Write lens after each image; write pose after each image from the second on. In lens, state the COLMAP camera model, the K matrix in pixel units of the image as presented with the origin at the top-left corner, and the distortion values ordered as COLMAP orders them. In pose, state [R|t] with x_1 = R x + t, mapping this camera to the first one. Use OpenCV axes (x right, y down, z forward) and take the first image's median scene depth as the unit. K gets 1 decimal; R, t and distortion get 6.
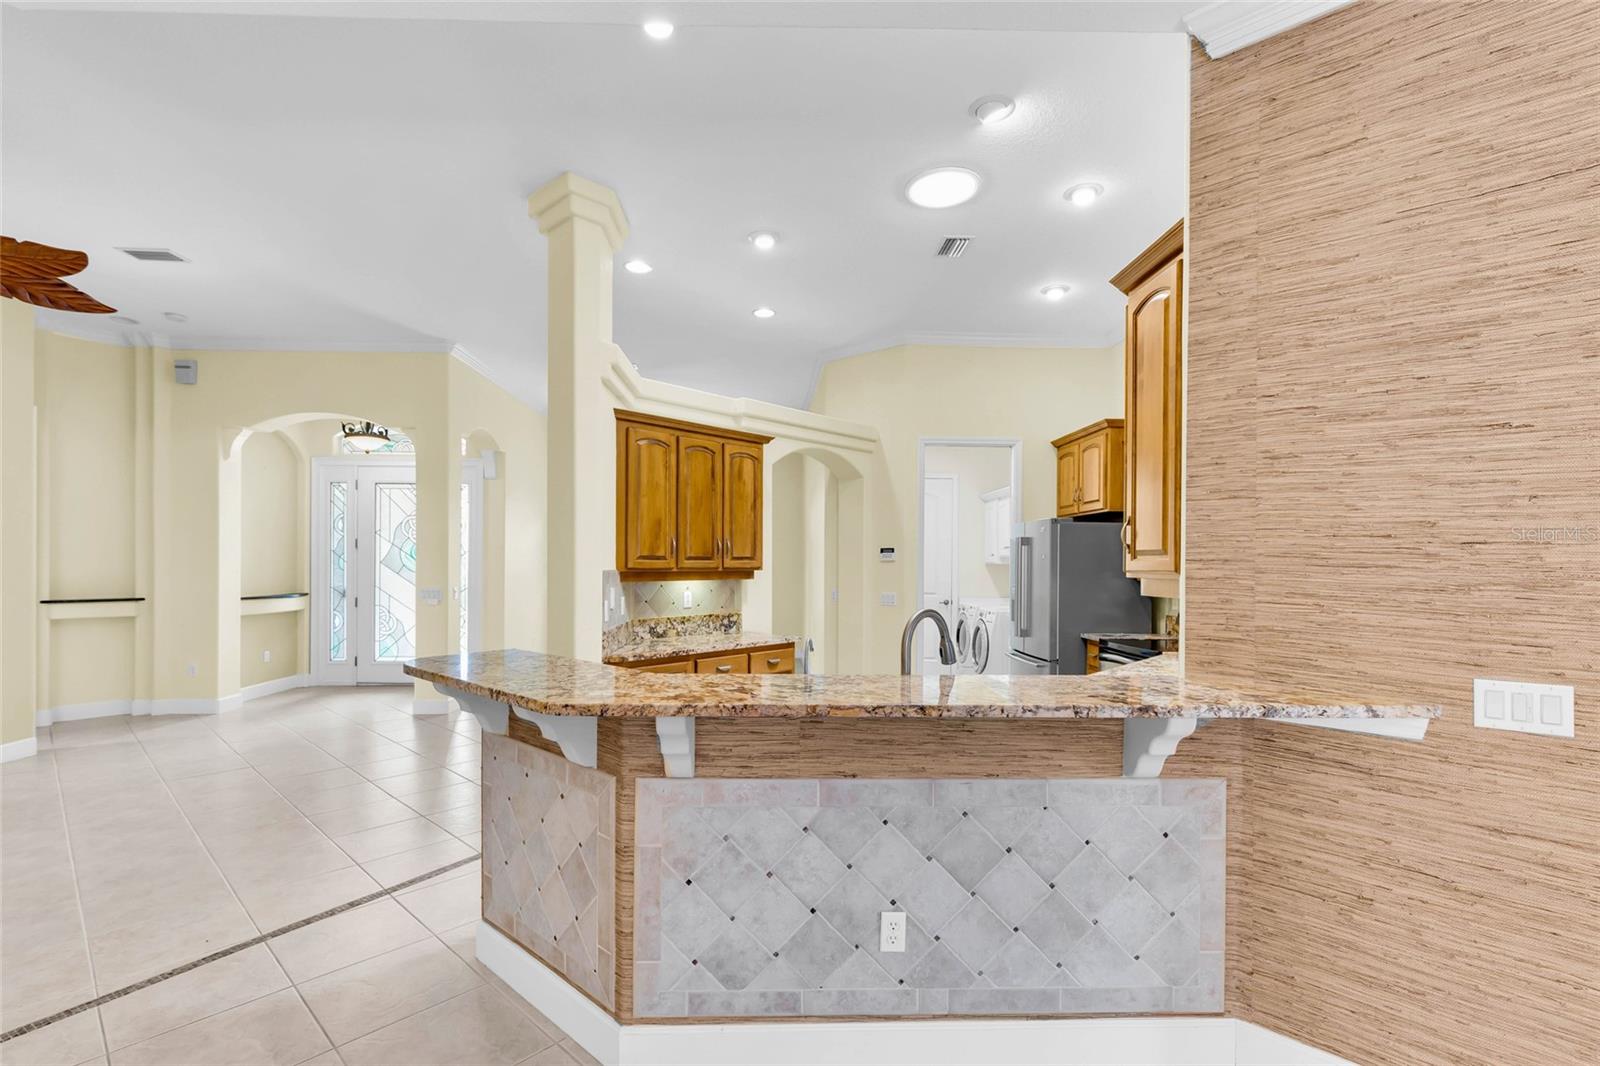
lens RADIAL K [[726.6, 0, 793.0], [0, 726.6, 566.0], [0, 0, 1]] dist [0.001989, -0.000084]
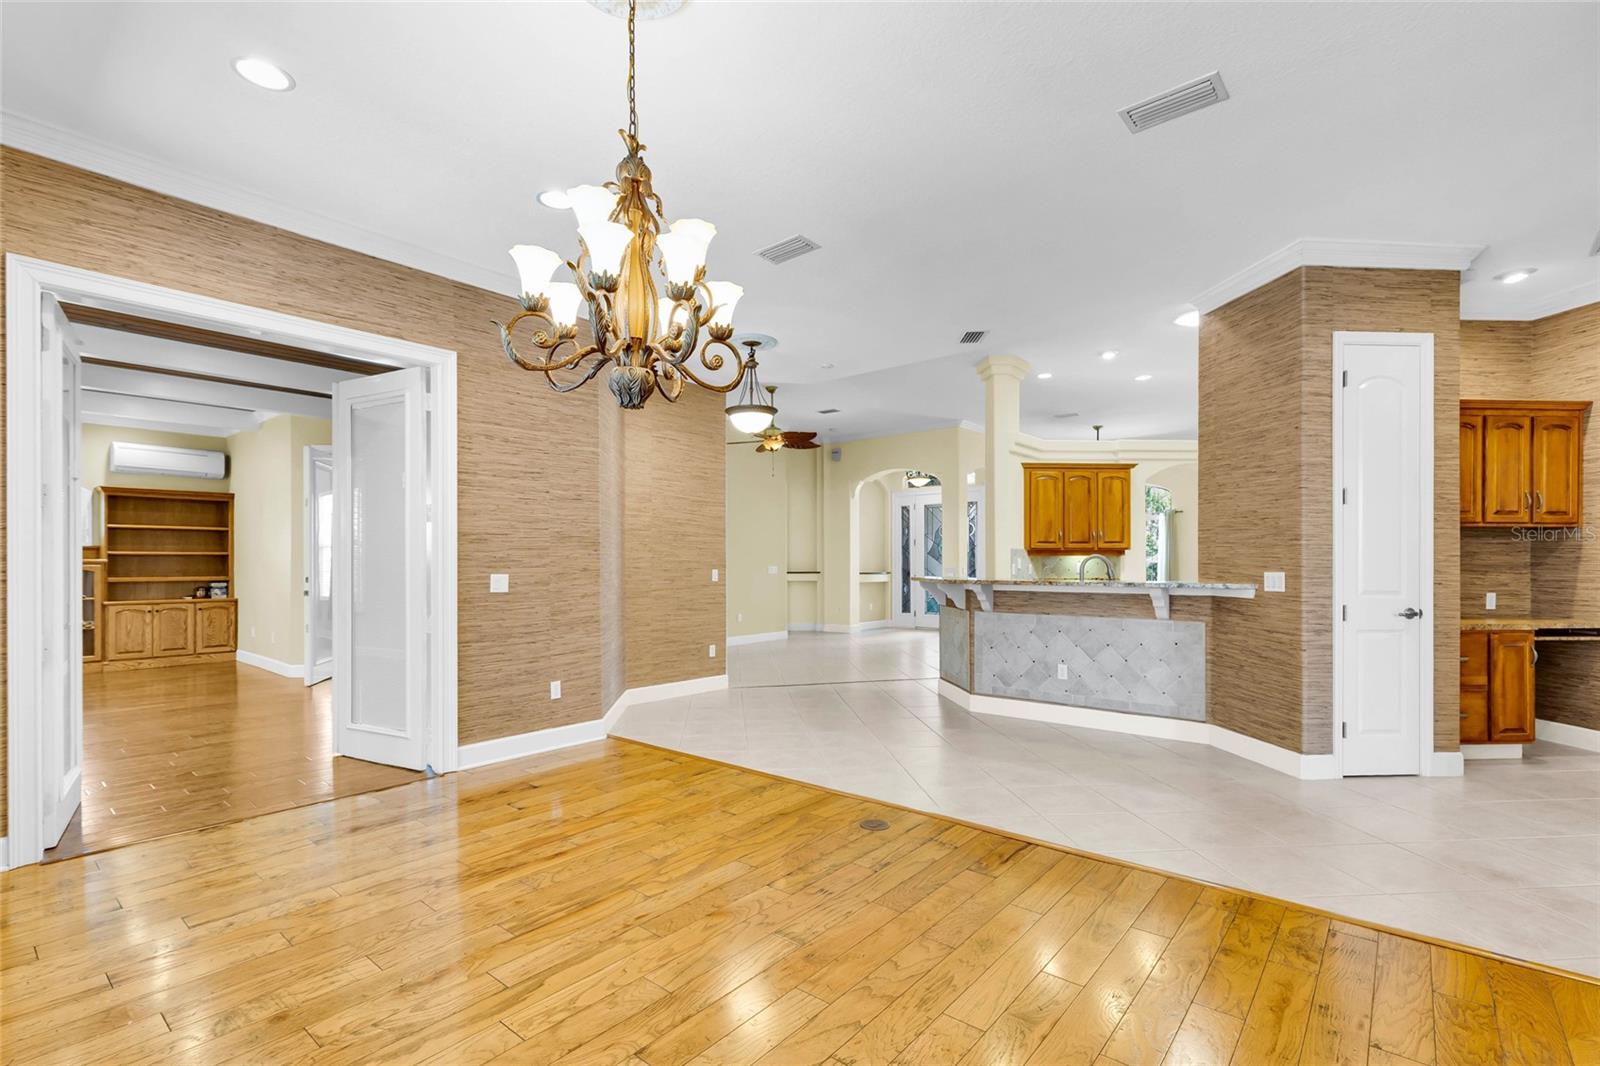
lens RADIAL K [[739.7, 0, 788.2], [0, 739.7, 568.5], [0, 0, 1]] dist [0.001710, -0.000234]
pose [[0.741677, -0.003475, -0.670748, 0.631925], [0.003008, 0.999994, -0.001855, 0.062571], [0.670750, -0.000641, 0.741683, -0.887284]]
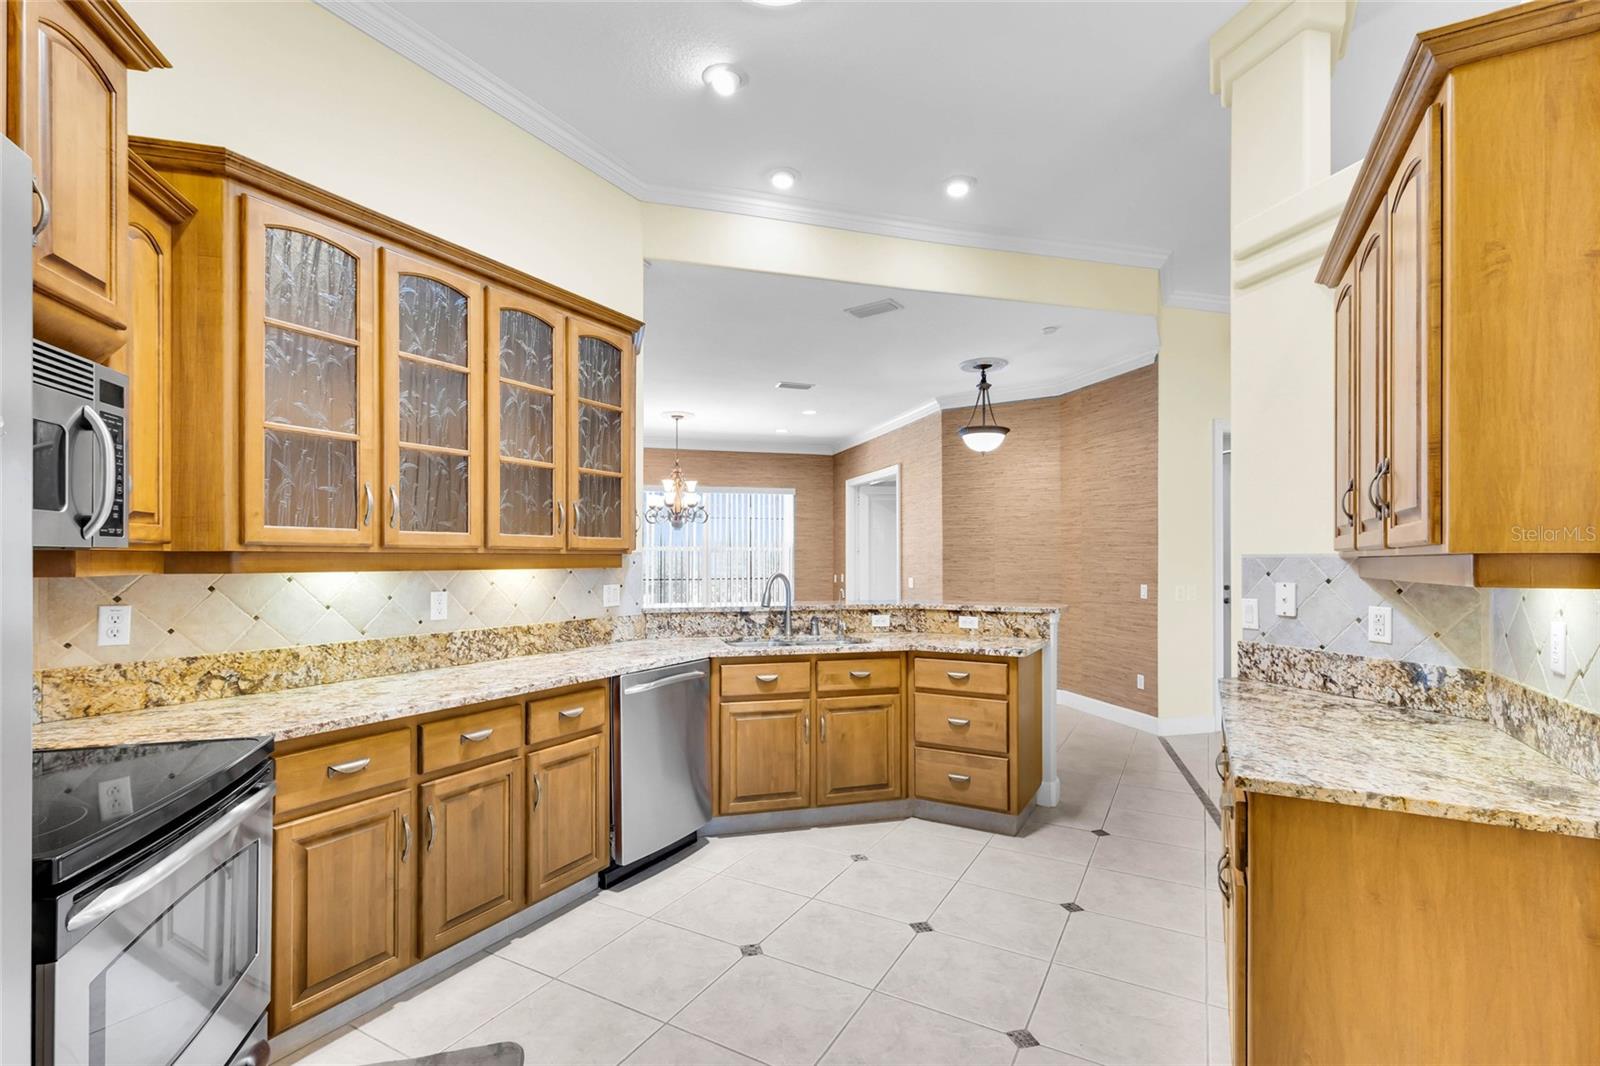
lens RADIAL K [[727.9, 0, 786.6], [0, 727.9, 561.3], [0, 0, 1]] dist [0.000791, 0.000128]
pose [[-0.973224, -0.007883, -0.229724, 0.331633], [-0.009589, 0.999934, 0.006310, 0.011854], [0.229659, 0.008344, -0.973235, 1.588405]]
